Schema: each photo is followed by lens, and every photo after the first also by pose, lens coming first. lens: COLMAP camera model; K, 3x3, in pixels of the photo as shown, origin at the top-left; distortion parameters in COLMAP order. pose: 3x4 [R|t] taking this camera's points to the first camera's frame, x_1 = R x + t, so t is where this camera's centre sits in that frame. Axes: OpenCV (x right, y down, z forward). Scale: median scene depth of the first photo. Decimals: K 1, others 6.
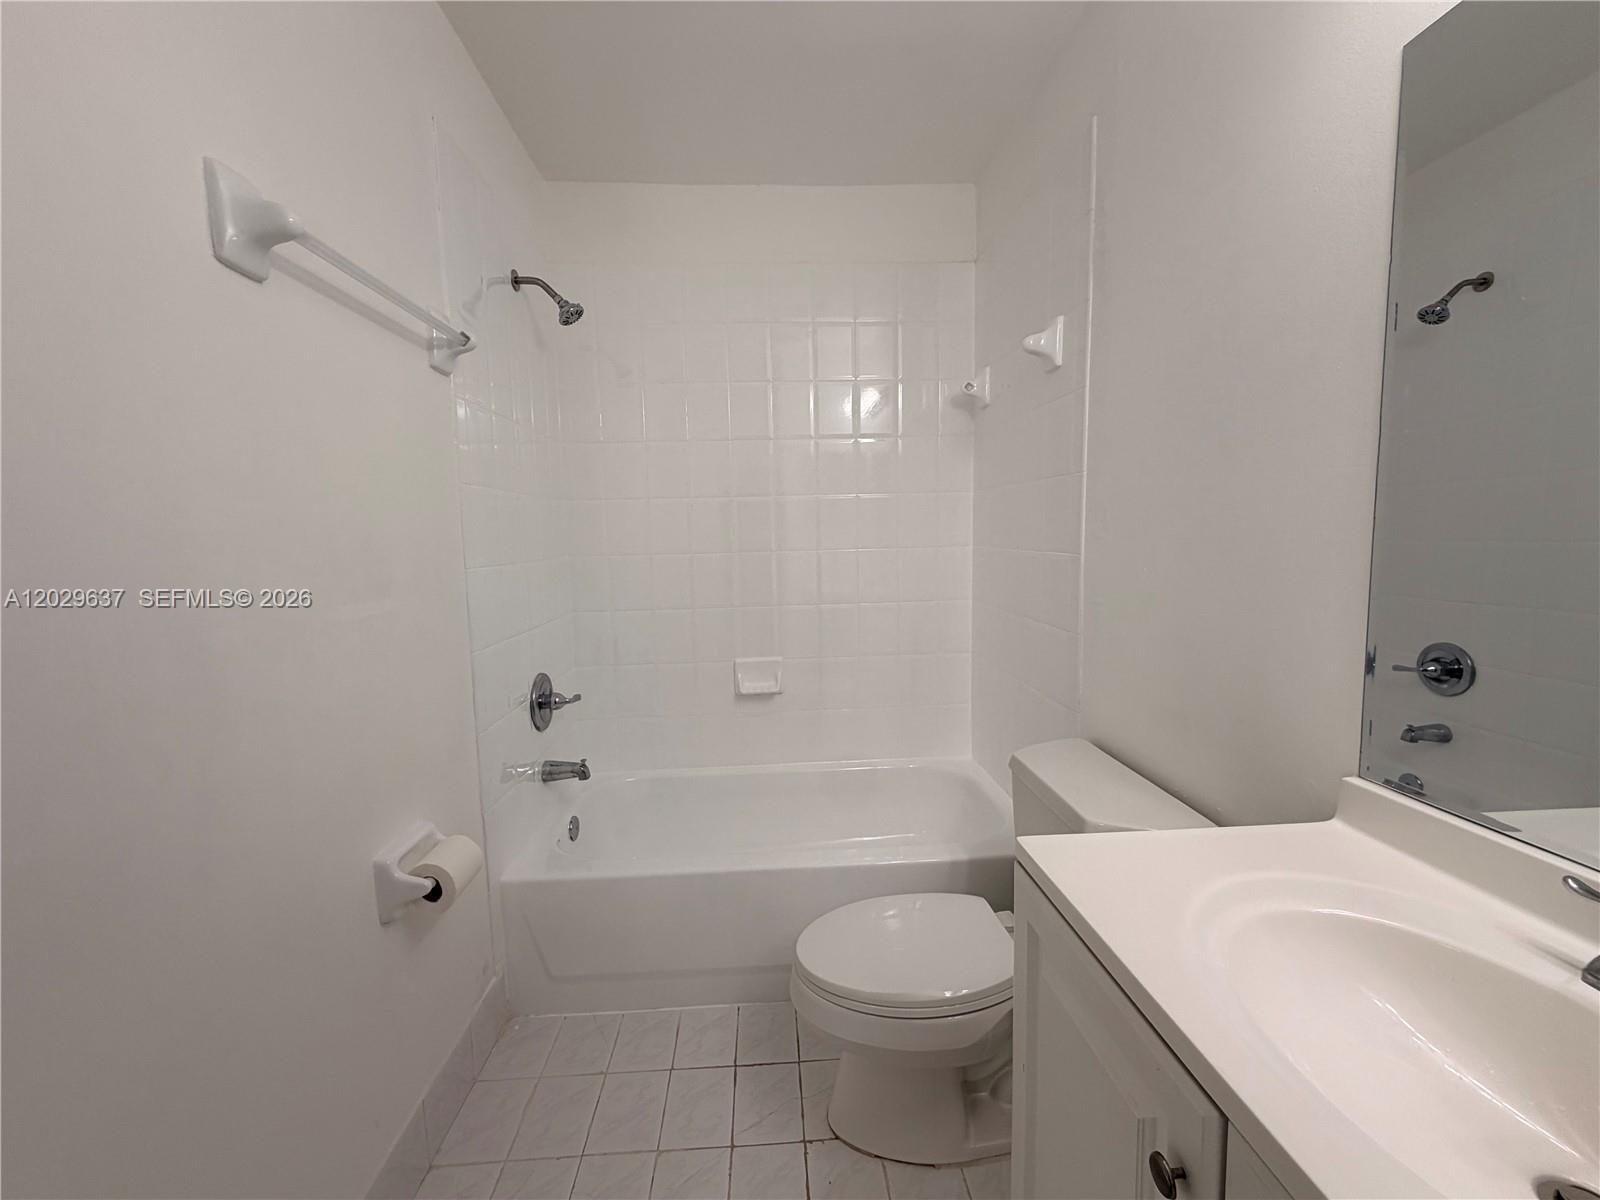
lens RADIAL K [[638.1, 0, 795.1], [0, 638.1, 599.2], [0, 0, 1]] dist [-0.000633, 0.000075]
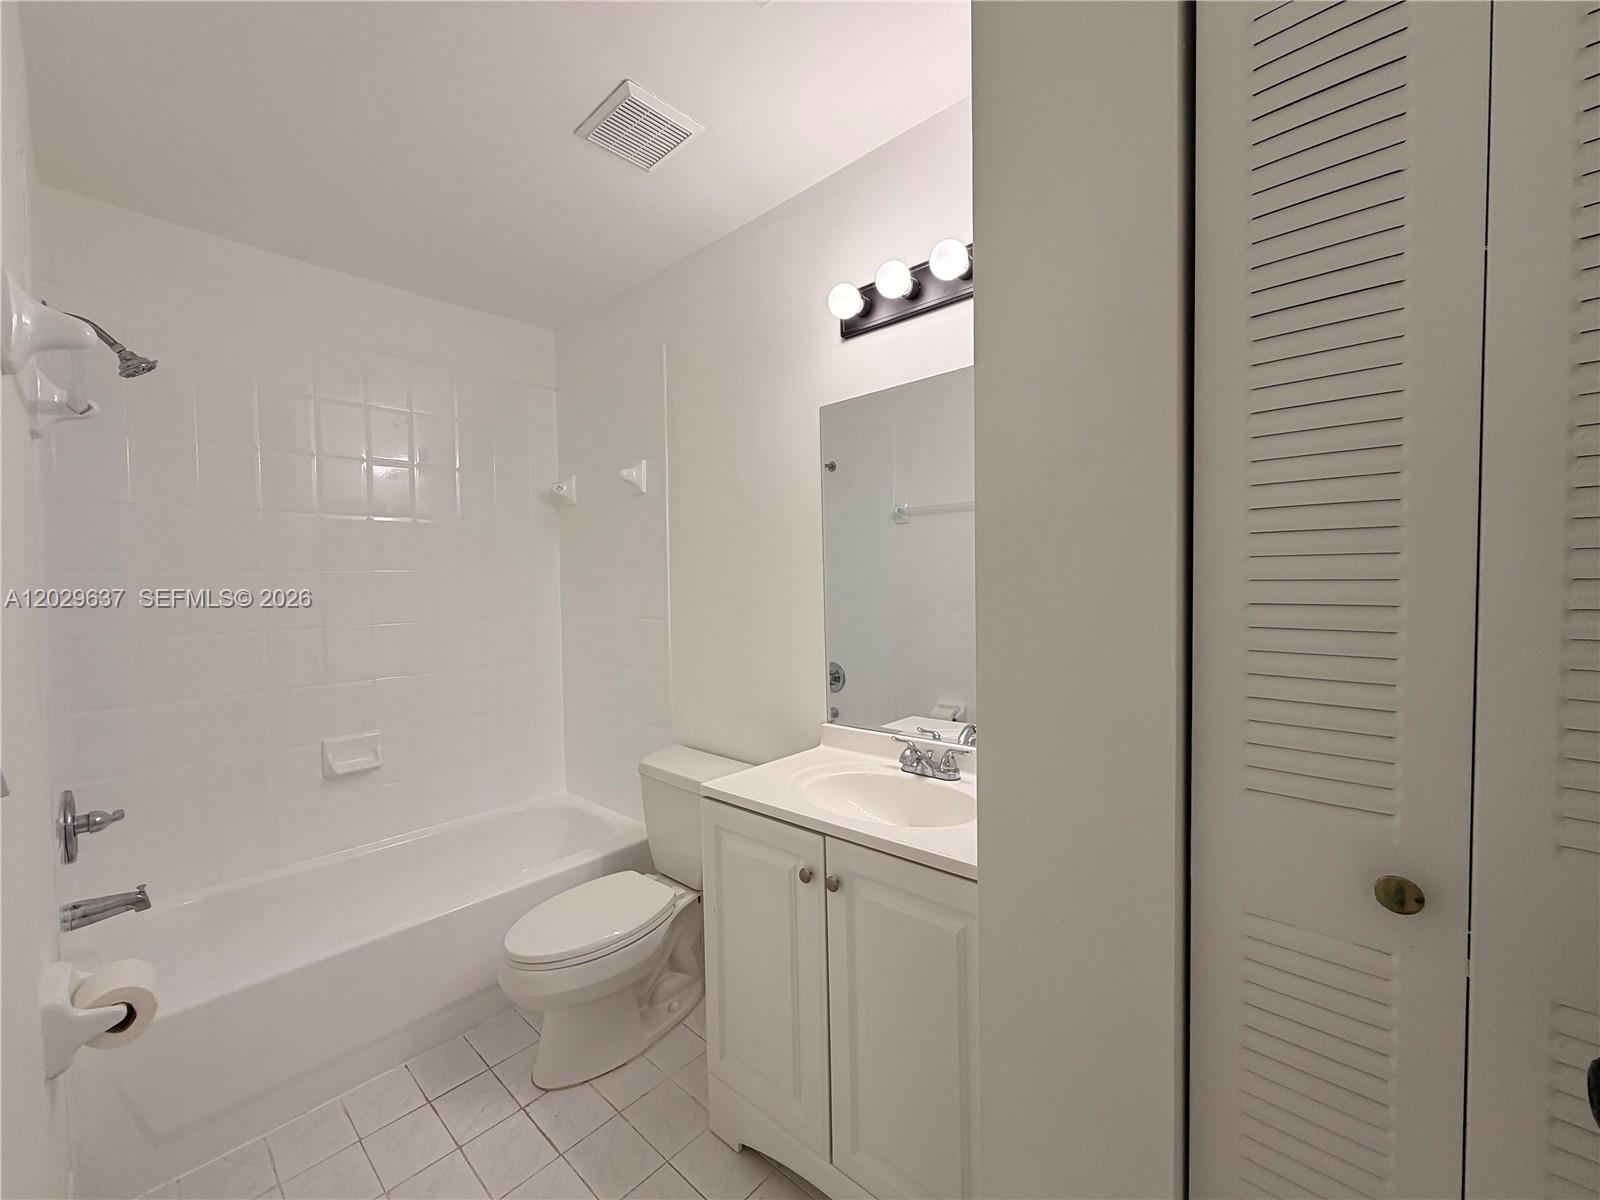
lens RADIAL K [[638.1, 0, 787.4], [0, 638.1, 609.6], [0, 0, 1]] dist [-0.000633, 0.000075]
pose [[0.725093, -0.023116, 0.688263, -0.316770], [0.073479, 0.996328, -0.043948, -0.009066], [-0.684719, 0.082440, 0.724129, -0.228927]]
